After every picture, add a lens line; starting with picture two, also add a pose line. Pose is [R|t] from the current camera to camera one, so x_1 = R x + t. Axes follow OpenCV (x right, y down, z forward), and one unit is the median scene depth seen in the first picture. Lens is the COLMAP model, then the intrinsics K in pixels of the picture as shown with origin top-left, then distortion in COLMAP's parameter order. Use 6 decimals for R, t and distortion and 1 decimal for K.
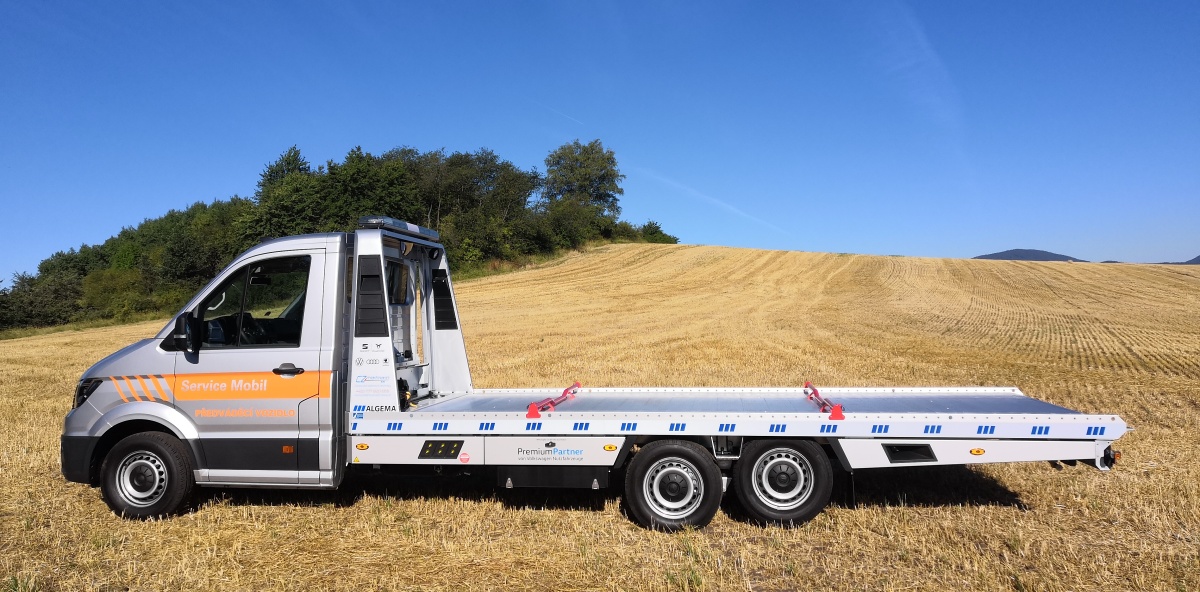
lens RADIAL K [[921.3, 0, 600.0], [0, 921.3, 296.0], [0, 0, 1]] dist [0.009679, 0.002987]
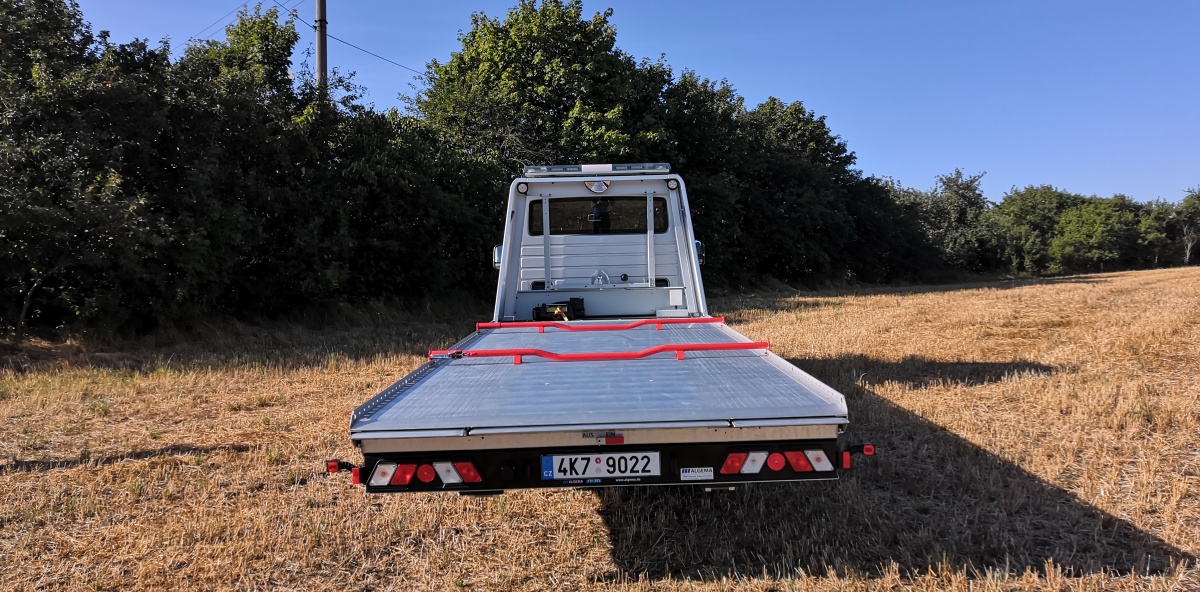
lens RADIAL K [[916.7, 0, 600.0], [0, 916.7, 296.0], [0, 0, 1]] dist [0.033892, -0.078050]
pose [[0.136127, 0.057523, -0.989020, 1.056031], [0.044059, 0.996974, 0.064049, 0.013863], [0.989711, -0.052294, 0.133181, 0.946652]]
